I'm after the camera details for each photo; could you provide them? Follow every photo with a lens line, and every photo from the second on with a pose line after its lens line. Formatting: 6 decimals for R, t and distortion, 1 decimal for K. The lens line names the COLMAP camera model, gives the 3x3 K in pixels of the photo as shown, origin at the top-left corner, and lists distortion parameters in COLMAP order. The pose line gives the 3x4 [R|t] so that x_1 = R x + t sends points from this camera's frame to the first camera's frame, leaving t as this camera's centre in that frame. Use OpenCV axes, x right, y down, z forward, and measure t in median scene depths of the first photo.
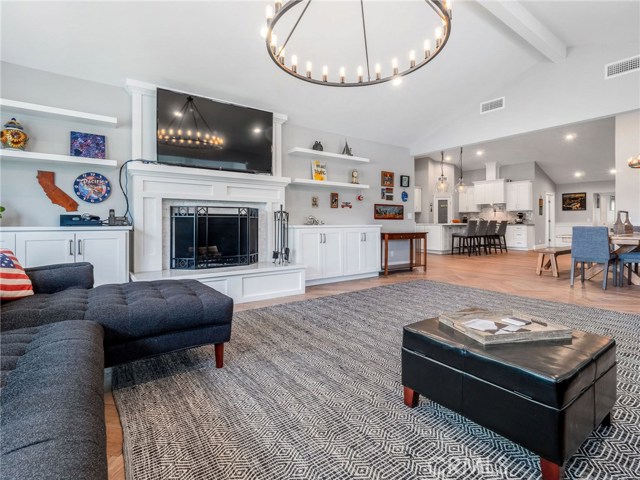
lens RADIAL K [[310.5, 0, 314.8], [0, 310.5, 229.3], [0, 0, 1]] dist [0.018019, -0.010024]
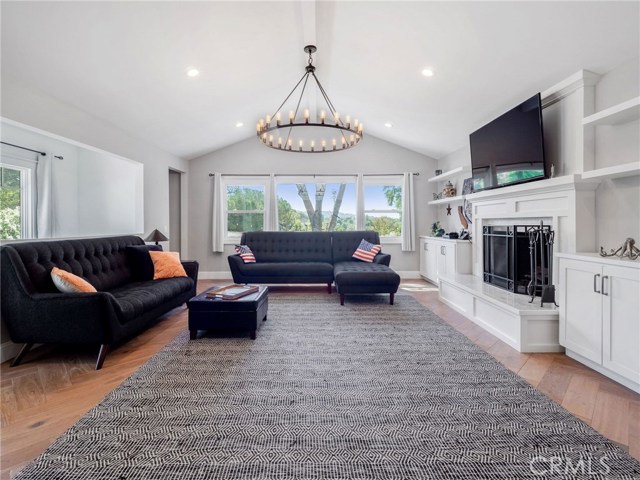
lens RADIAL K [[310.5, 0, 314.8], [0, 310.5, 229.3], [0, 0, 1]] dist [0.018019, -0.010024]
pose [[-0.584062, 0.006770, -0.811681, 0.815550], [-0.021842, 0.999472, 0.024053, -0.069572], [0.811415, 0.031777, -0.583606, 1.091058]]
